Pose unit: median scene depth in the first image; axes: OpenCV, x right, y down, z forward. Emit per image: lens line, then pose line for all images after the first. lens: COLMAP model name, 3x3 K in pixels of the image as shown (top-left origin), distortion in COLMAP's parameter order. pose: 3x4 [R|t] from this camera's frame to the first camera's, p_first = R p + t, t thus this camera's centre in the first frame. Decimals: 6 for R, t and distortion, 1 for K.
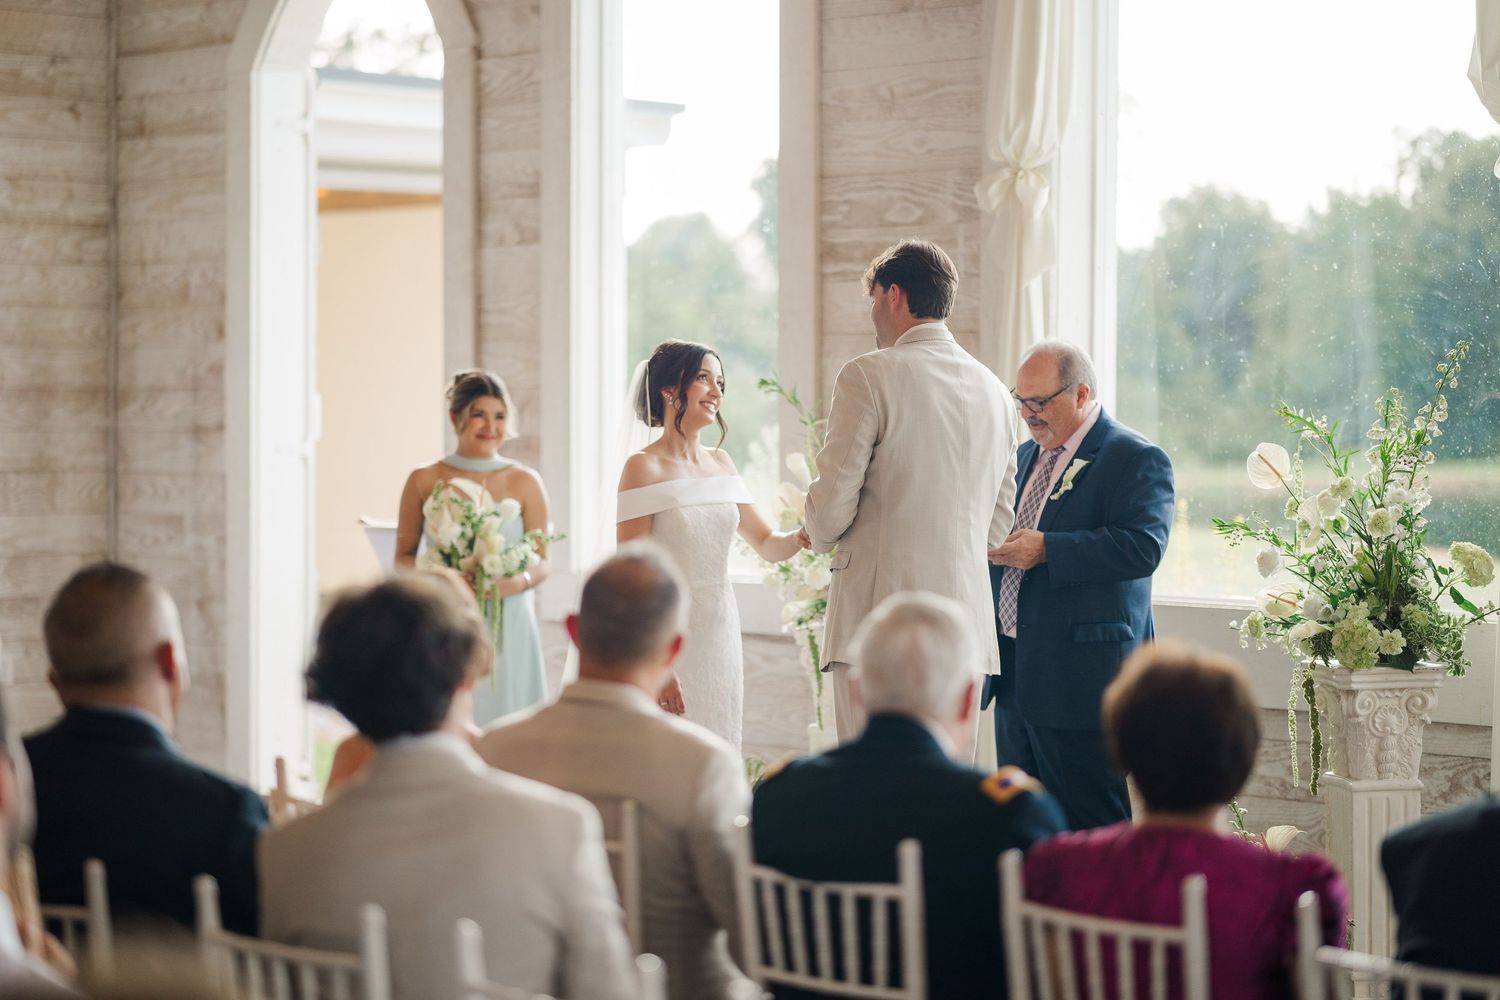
lens RADIAL K [[3486.3, 0, 750.0], [0, 3486.3, 500.0], [0, 0, 1]] dist [-0.089112, 0.400517]
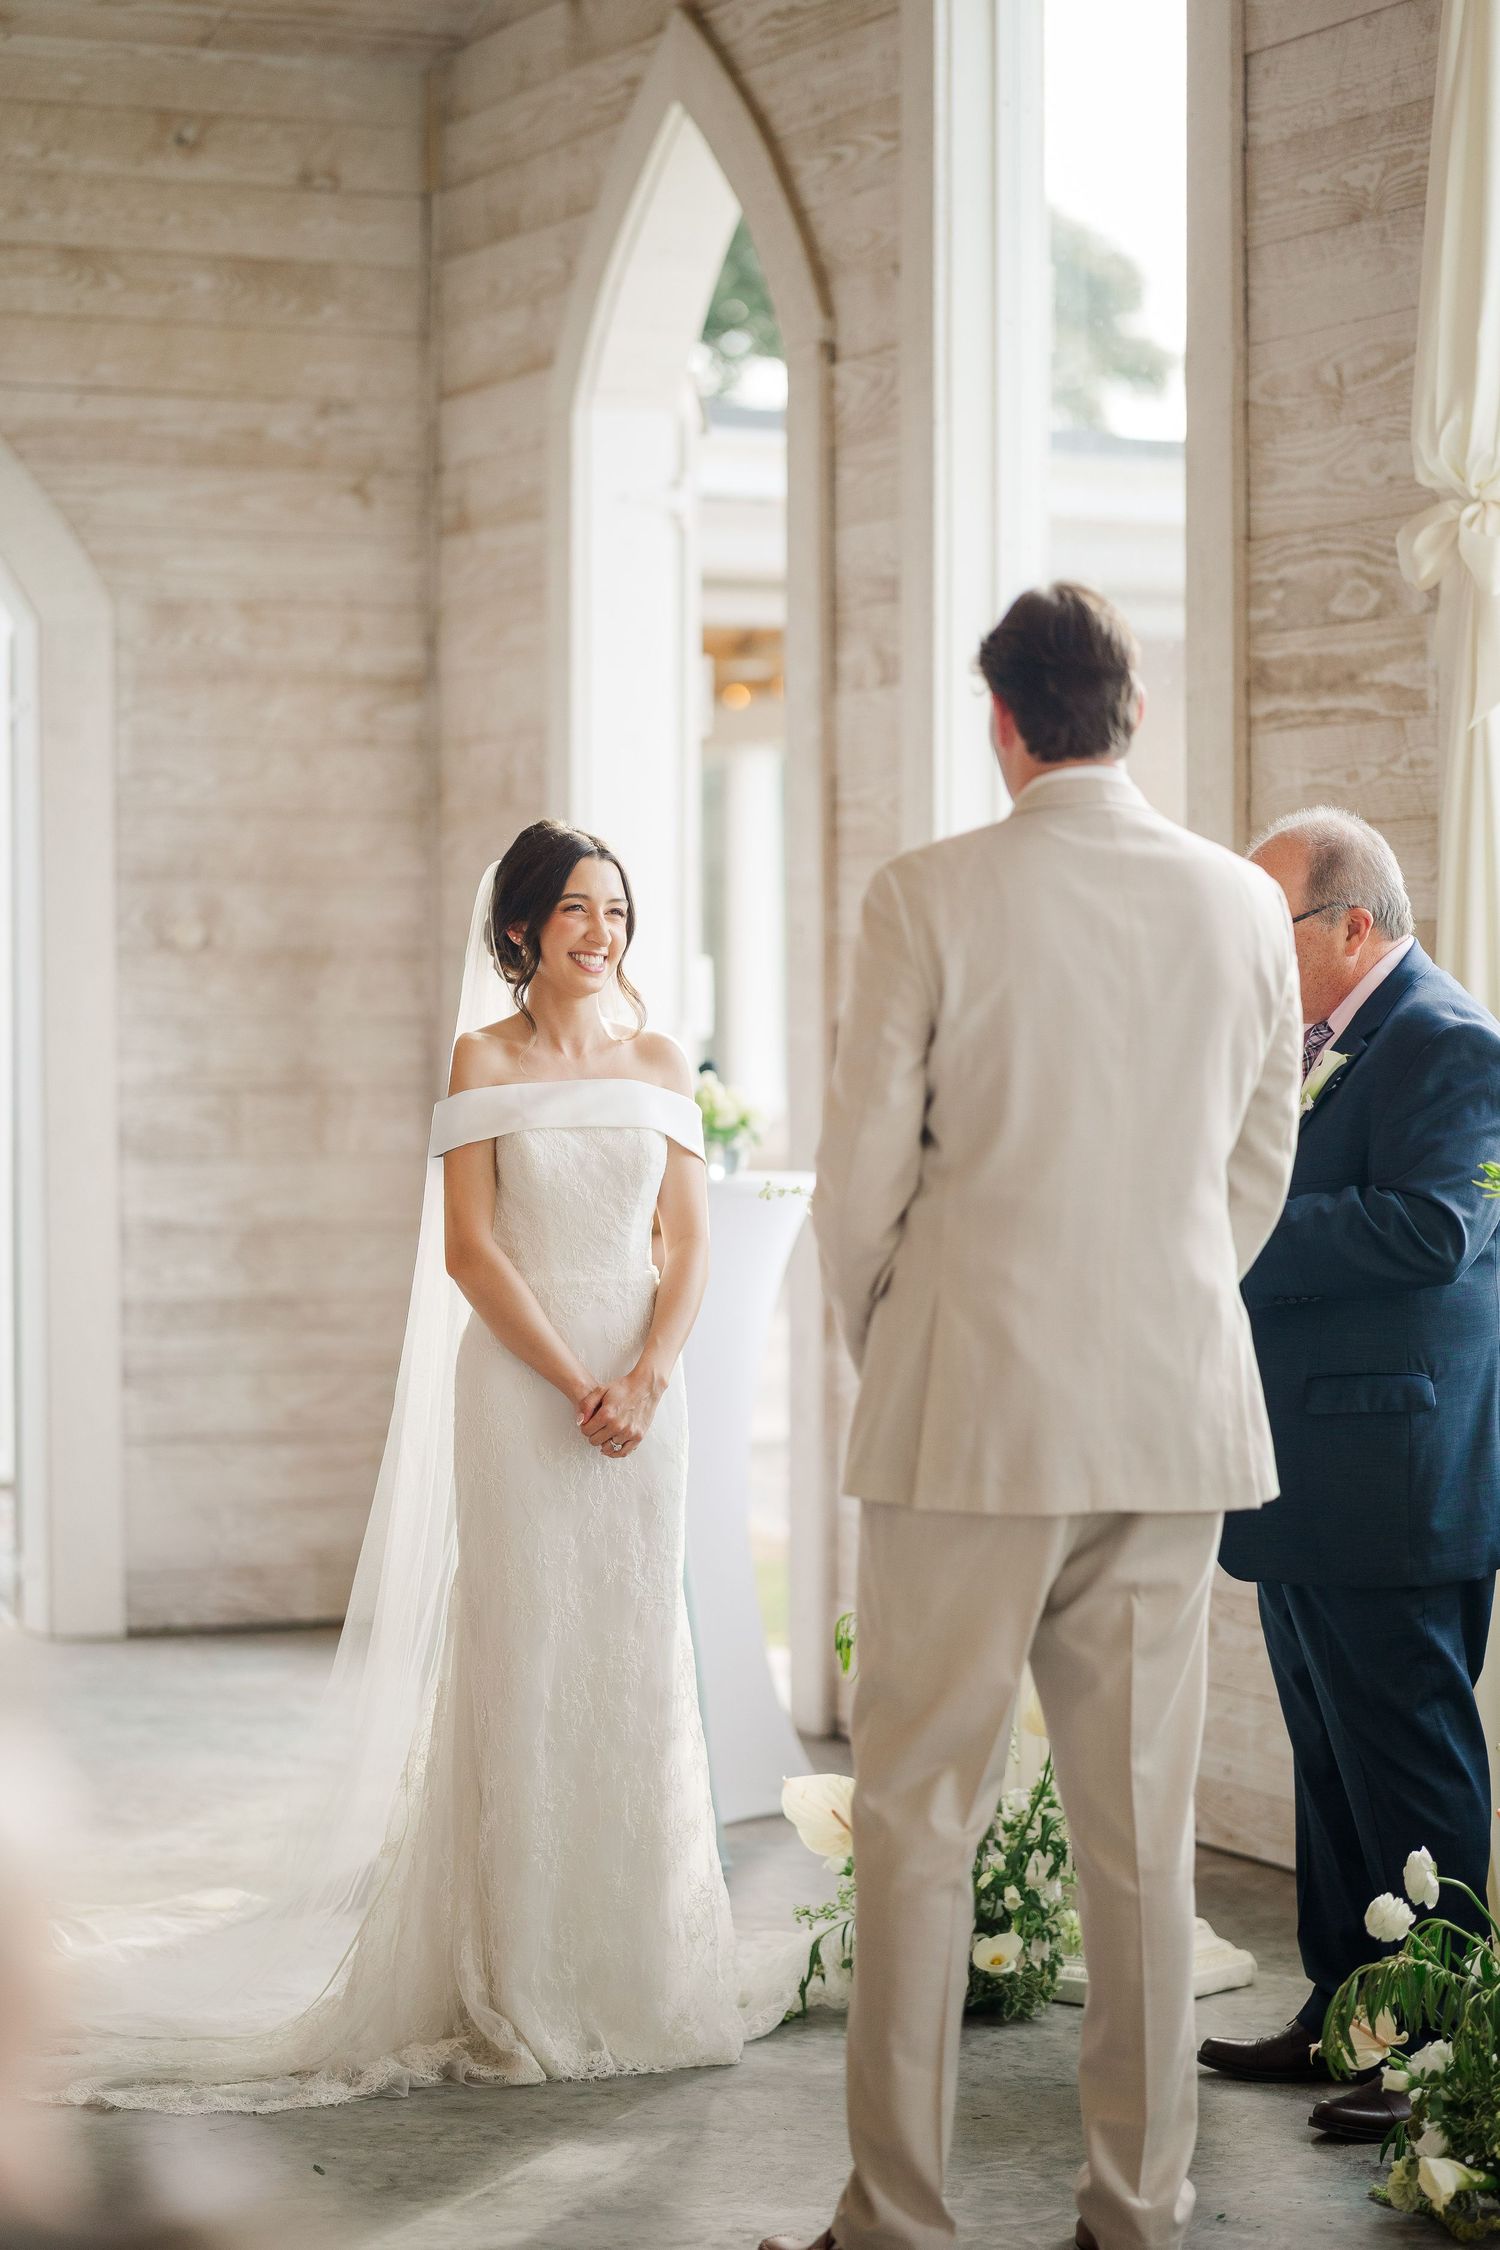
lens RADIAL K [[5237.0, 0, 820.8], [0, 5237.0, 1123.0], [0, 0, 1]] dist [-0.140441, 0.702291]
pose [[0.948322, 0.003265, -0.317293, 0.192664], [-0.005402, 0.999968, -0.005857, 0.002668], [0.317264, 0.007269, 0.948310, 0.189007]]
